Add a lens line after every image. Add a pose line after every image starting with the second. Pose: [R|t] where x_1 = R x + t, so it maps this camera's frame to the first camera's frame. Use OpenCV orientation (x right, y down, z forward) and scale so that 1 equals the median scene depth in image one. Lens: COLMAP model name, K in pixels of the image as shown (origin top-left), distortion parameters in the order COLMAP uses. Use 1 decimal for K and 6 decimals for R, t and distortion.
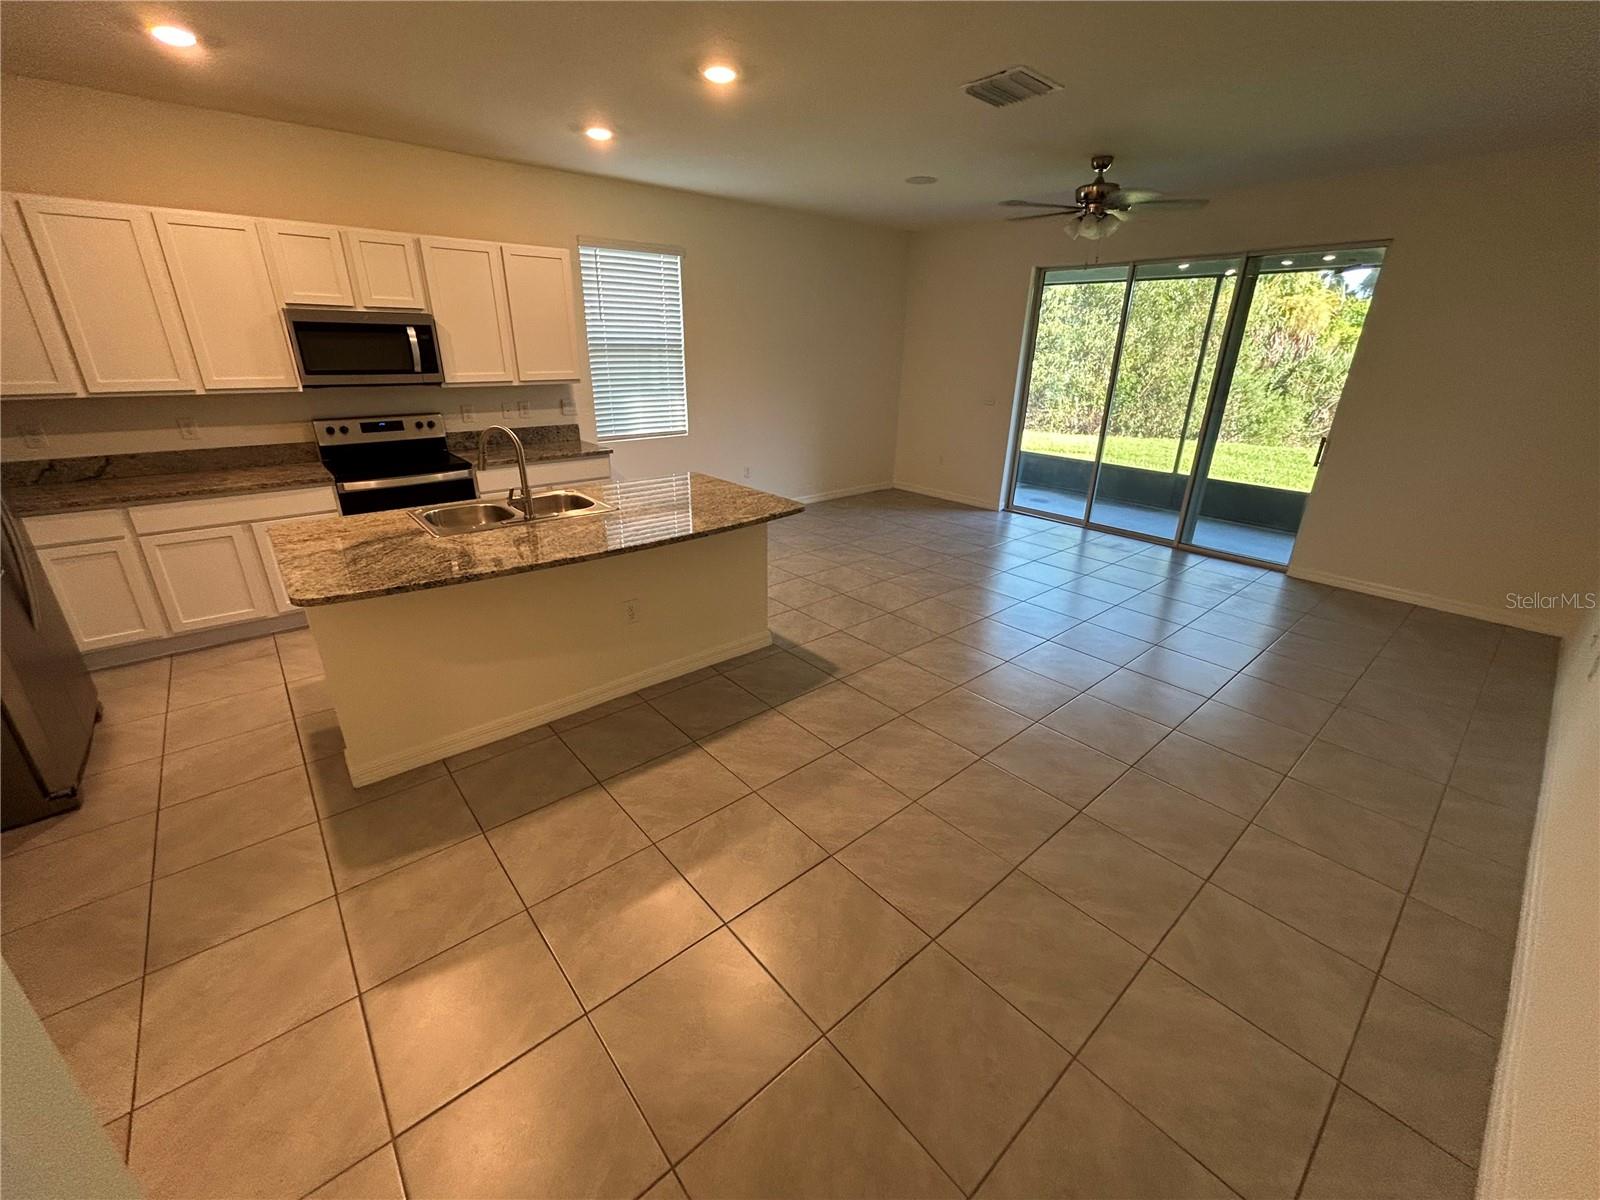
lens RADIAL K [[645.8, 0, 800.0], [0, 645.8, 600.0], [0, 0, 1]] dist [0.000170, 0.000600]
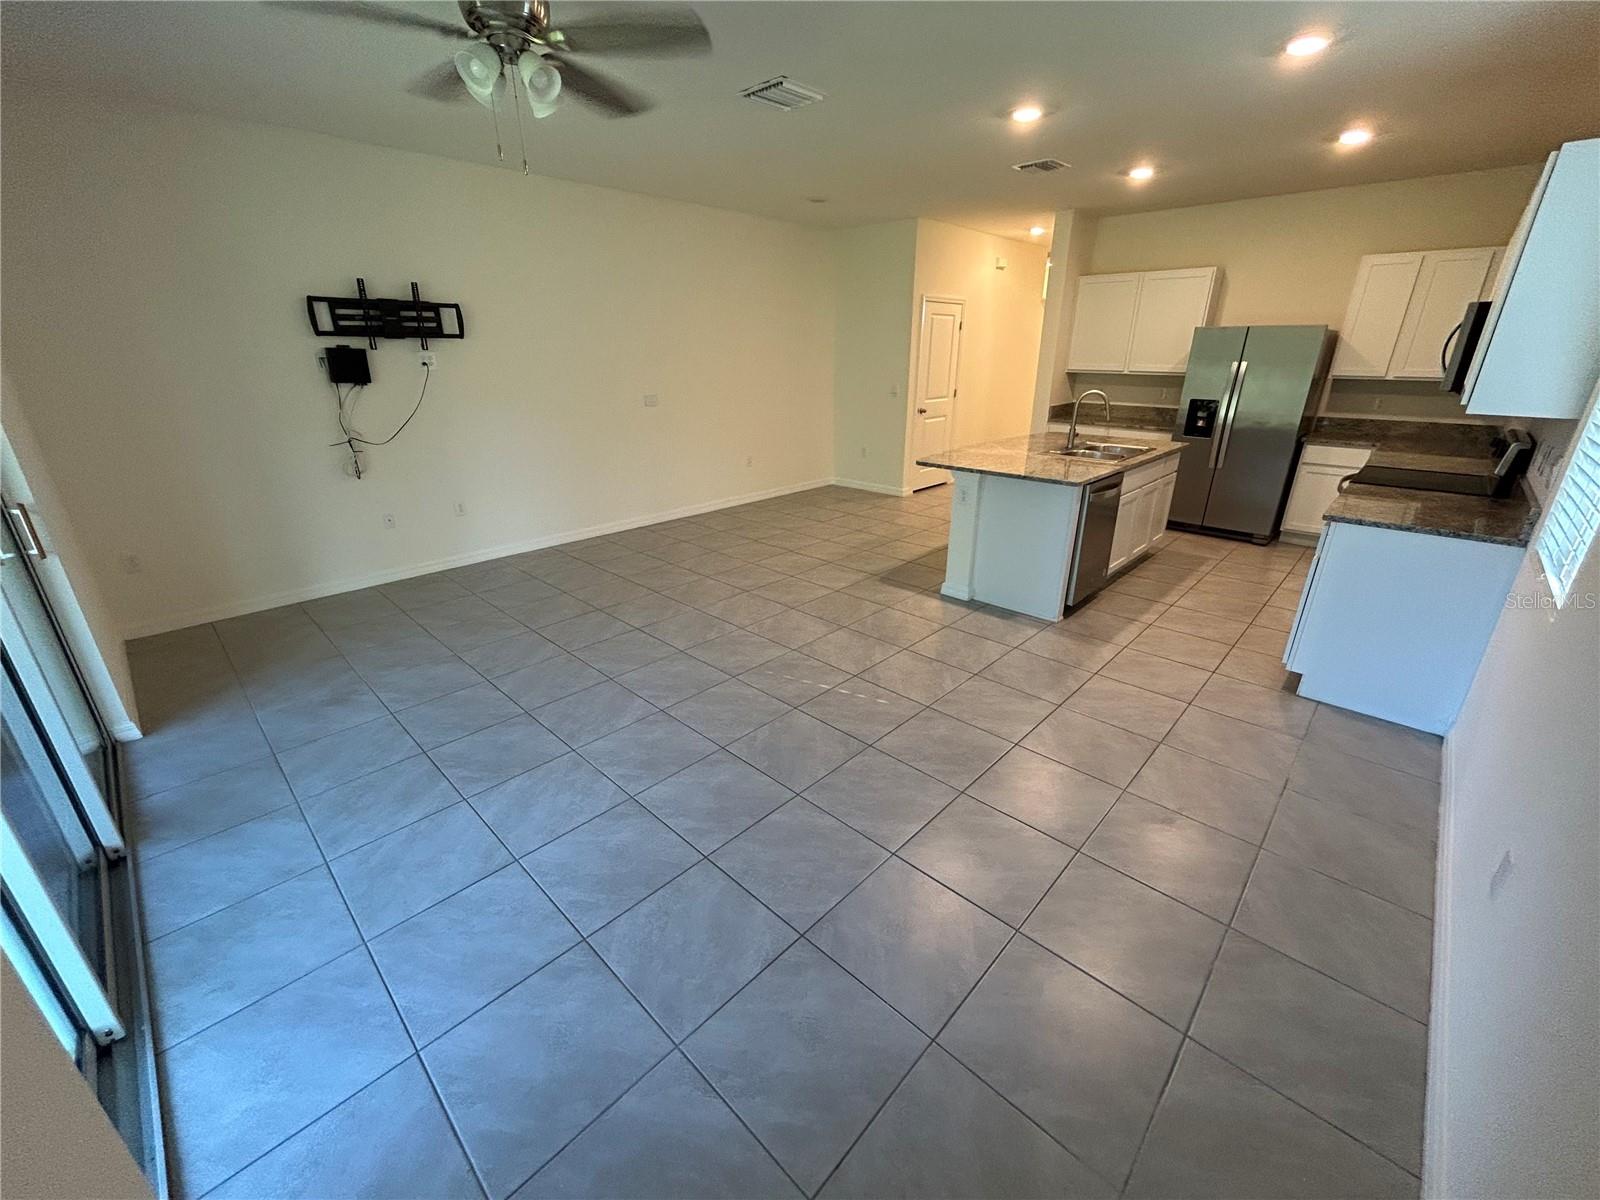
lens RADIAL K [[645.8, 0, 800.0], [0, 645.8, 600.0], [0, 0, 1]] dist [0.000170, 0.000600]
pose [[-0.994738, 0.023661, -0.099682, 0.293888], [-0.051223, 0.727768, 0.683908, -0.641160], [0.088727, 0.685416, -0.722726, 1.640874]]
